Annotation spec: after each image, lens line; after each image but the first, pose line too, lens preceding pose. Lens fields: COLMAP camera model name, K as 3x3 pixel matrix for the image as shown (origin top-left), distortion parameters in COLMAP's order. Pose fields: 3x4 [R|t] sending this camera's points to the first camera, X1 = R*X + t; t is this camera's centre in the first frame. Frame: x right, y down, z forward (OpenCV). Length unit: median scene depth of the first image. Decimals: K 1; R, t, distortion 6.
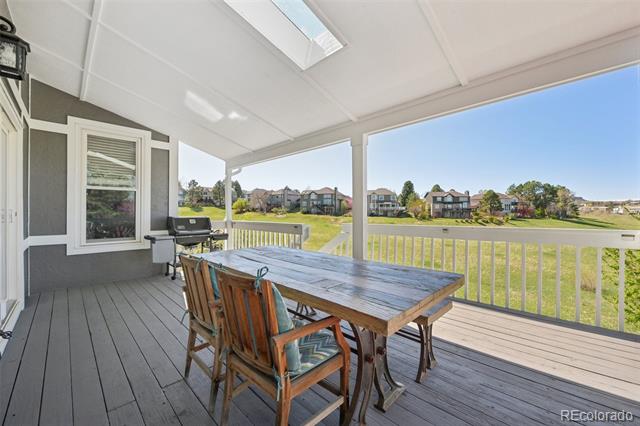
lens RADIAL K [[256.3, 0, 318.5], [0, 256.3, 214.5], [0, 0, 1]] dist [-0.000365, 0.000051]
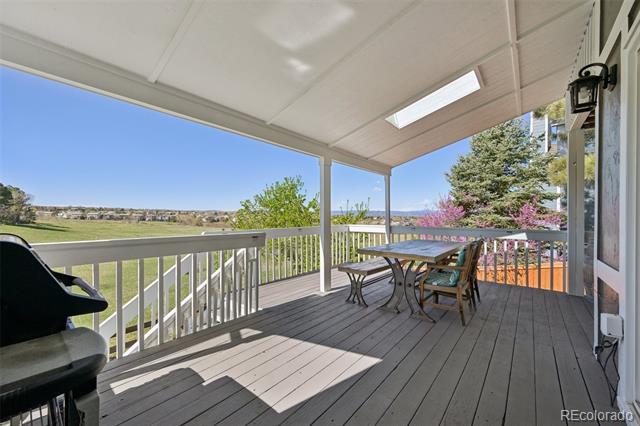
lens RADIAL K [[251.8, 0, 330.7], [0, 251.8, 218.6], [0, 0, 1]] dist [0.000950, 0.000085]
pose [[-0.112247, -0.000232, 0.993680, -0.821491], [0.003363, 0.999994, 0.000614, -0.005597], [-0.993675, 0.003411, -0.112246, 0.849502]]
